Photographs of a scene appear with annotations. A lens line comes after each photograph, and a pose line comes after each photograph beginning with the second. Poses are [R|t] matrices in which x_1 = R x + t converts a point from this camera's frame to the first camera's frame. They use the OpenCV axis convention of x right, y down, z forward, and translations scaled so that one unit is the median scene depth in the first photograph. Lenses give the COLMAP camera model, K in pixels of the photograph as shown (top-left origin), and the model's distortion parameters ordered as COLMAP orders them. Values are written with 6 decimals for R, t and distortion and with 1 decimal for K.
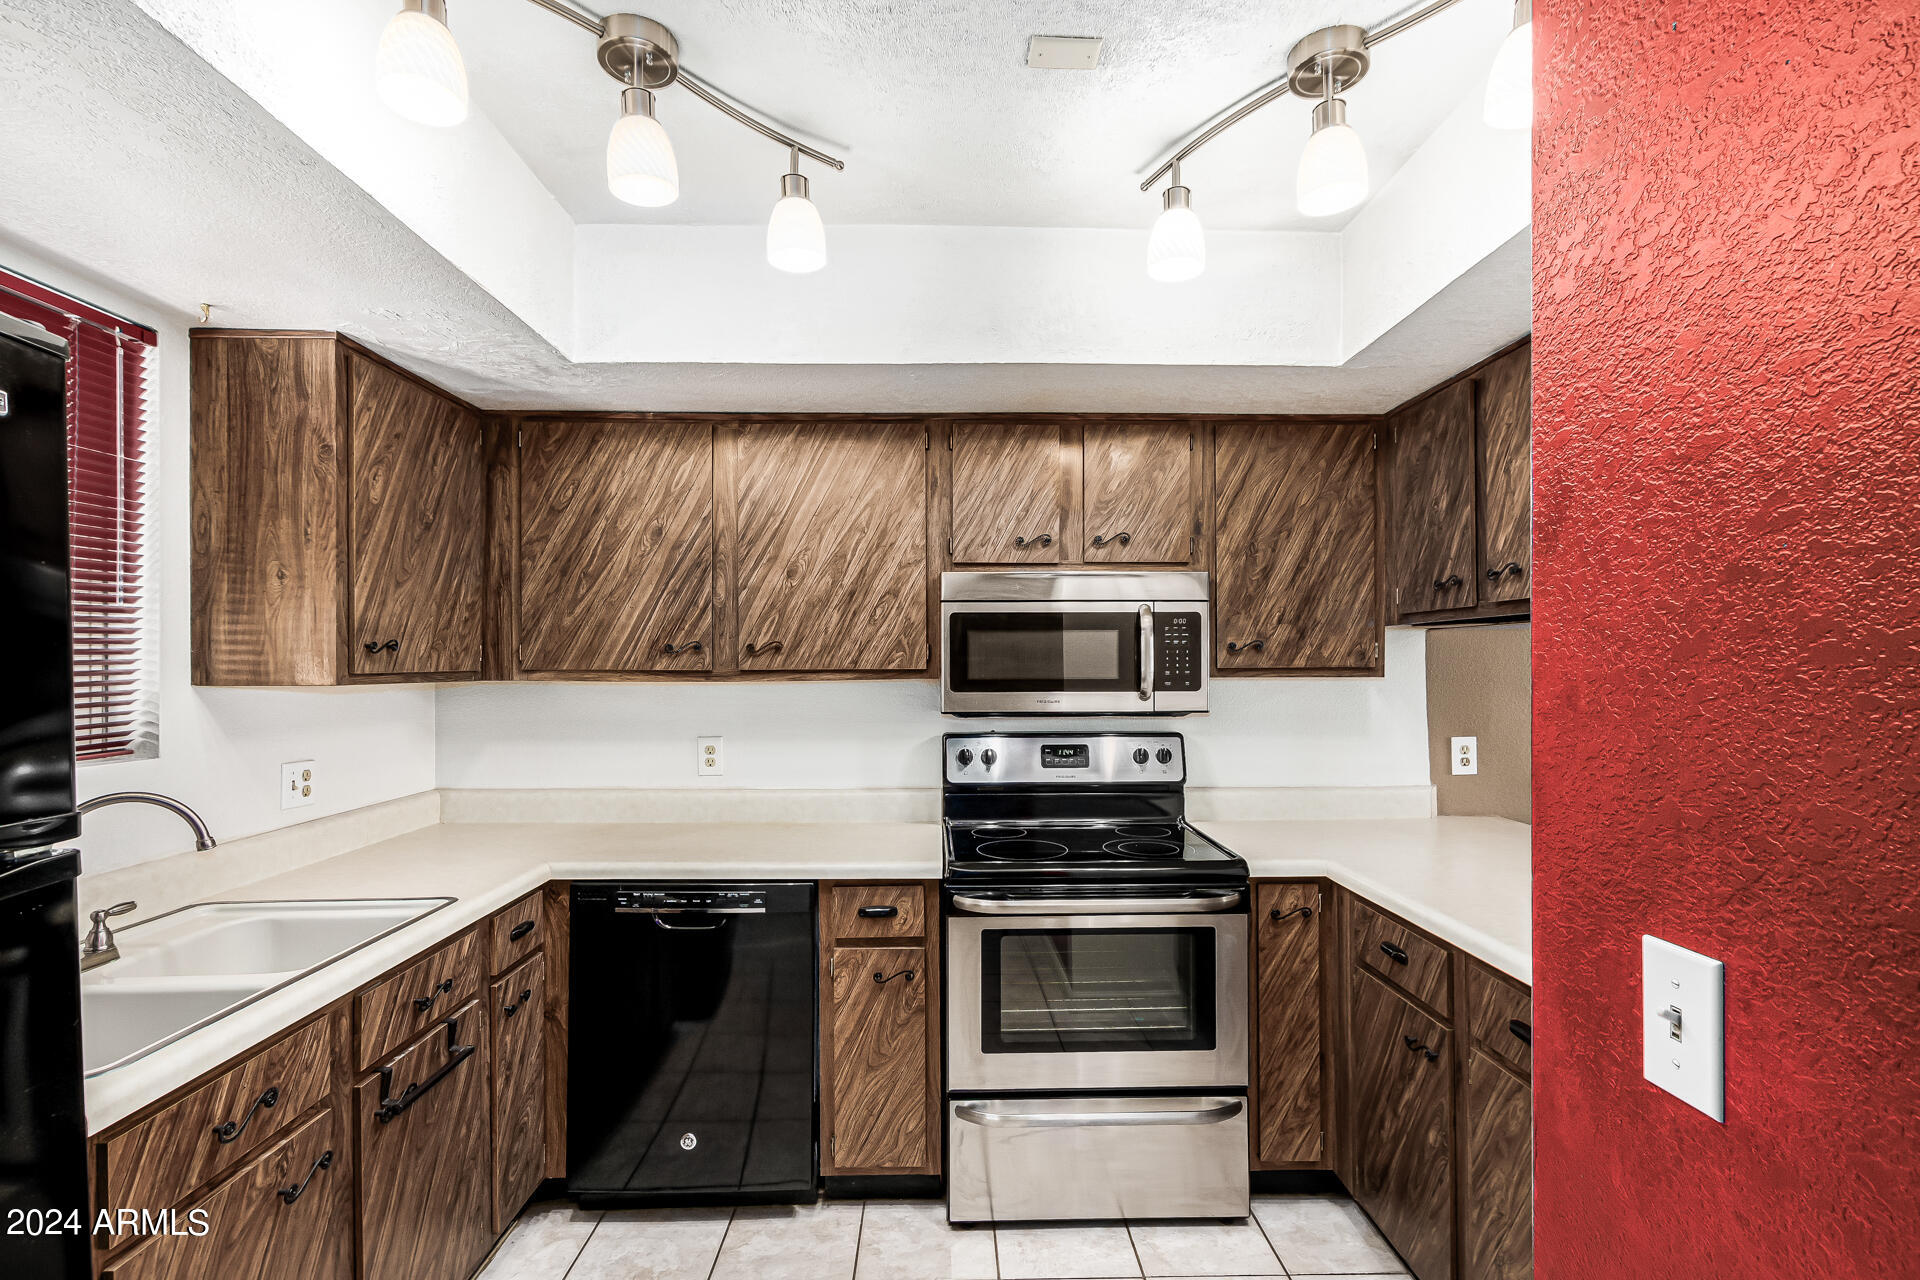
lens RADIAL K [[903.7, 0, 961.2], [0, 903.7, 655.9], [0, 0, 1]] dist [0.002234, 0.000199]
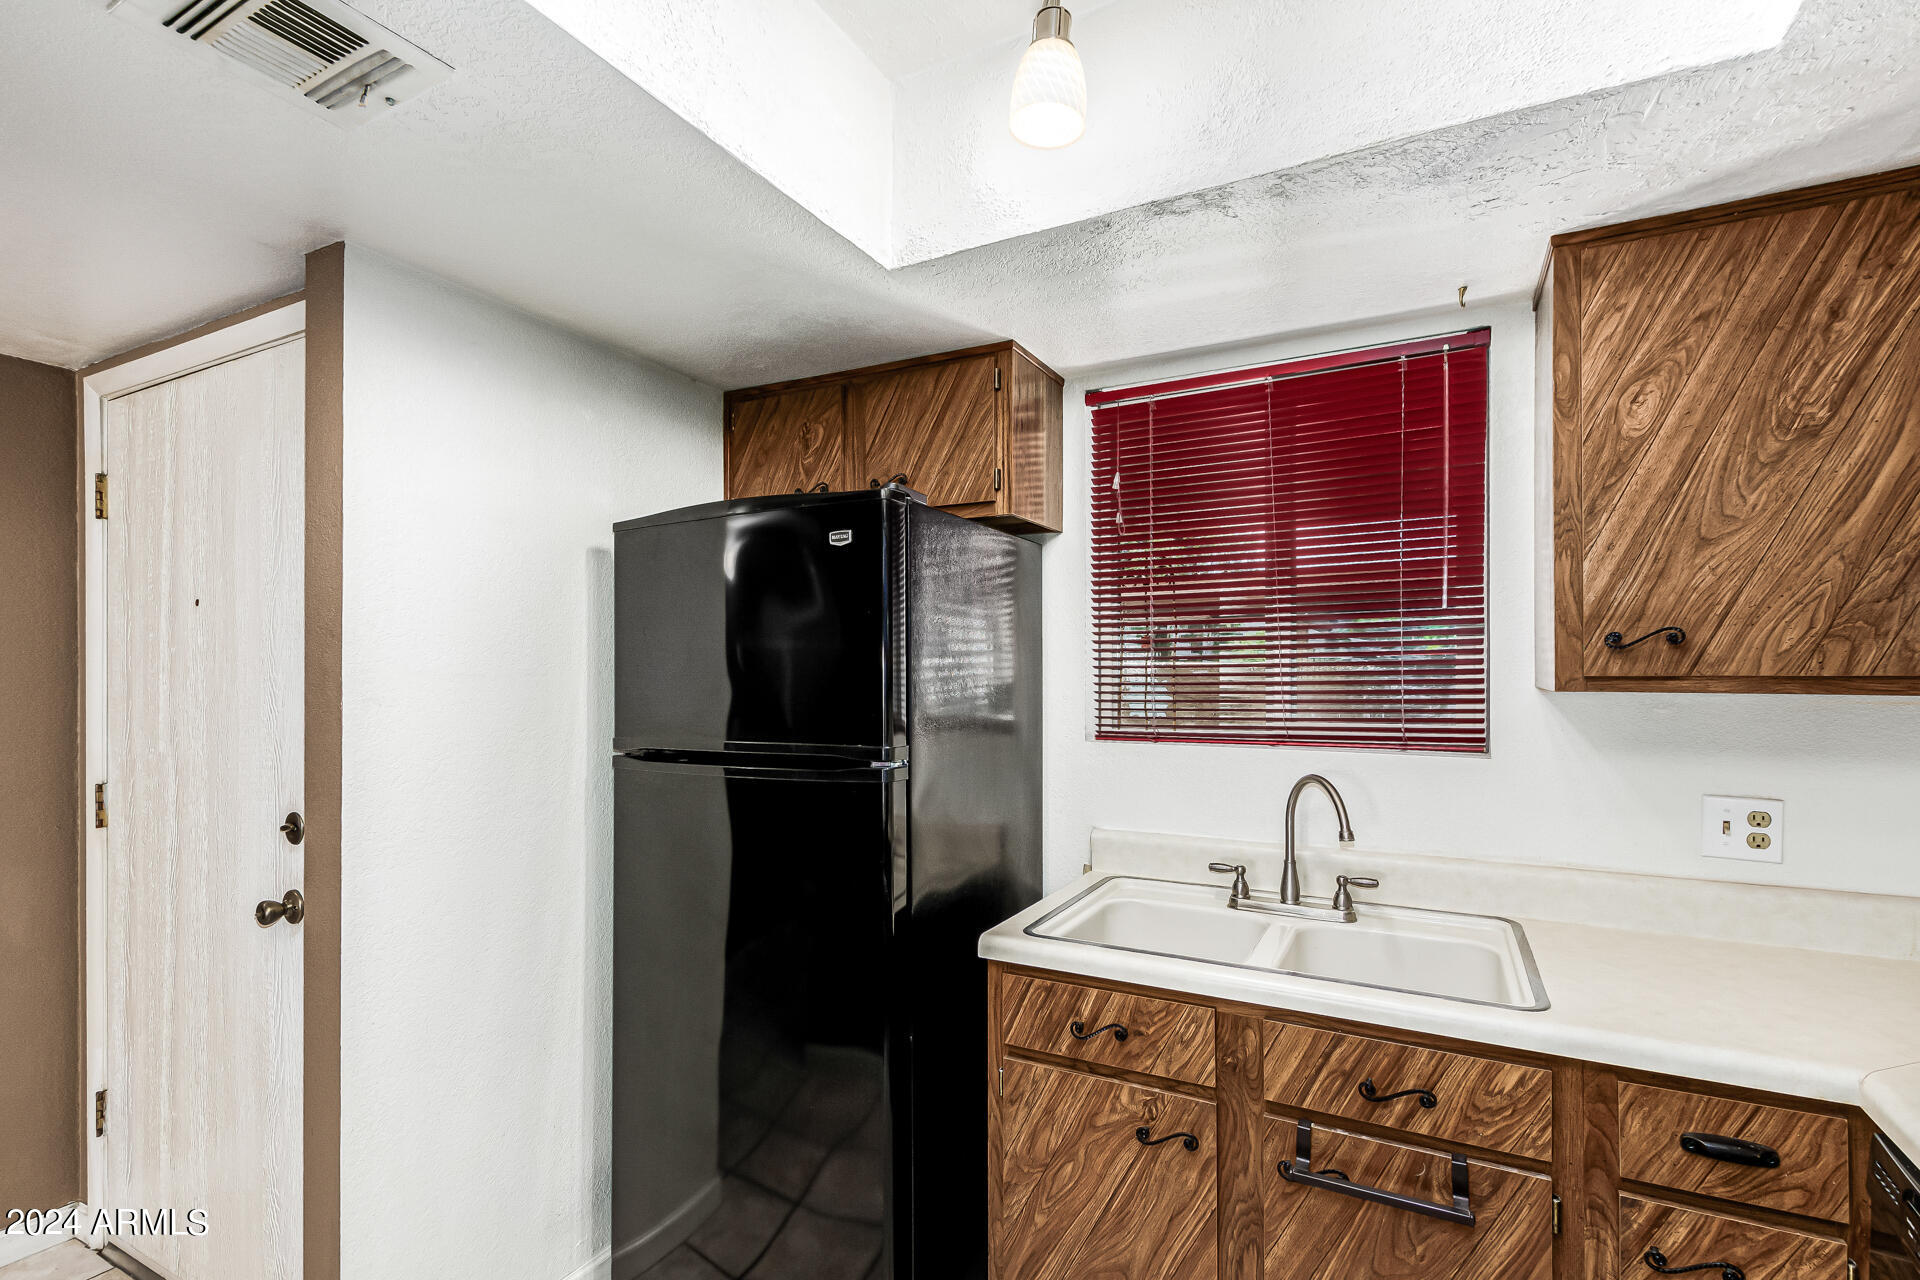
lens RADIAL K [[903.7, 0, 961.2], [0, 903.7, 655.9], [0, 0, 1]] dist [0.002234, 0.000199]
pose [[-0.501870, -0.003381, -0.864936, 0.230559], [0.011371, 0.999880, -0.010506, 0.004824], [0.864868, -0.015108, -0.501772, 0.909468]]
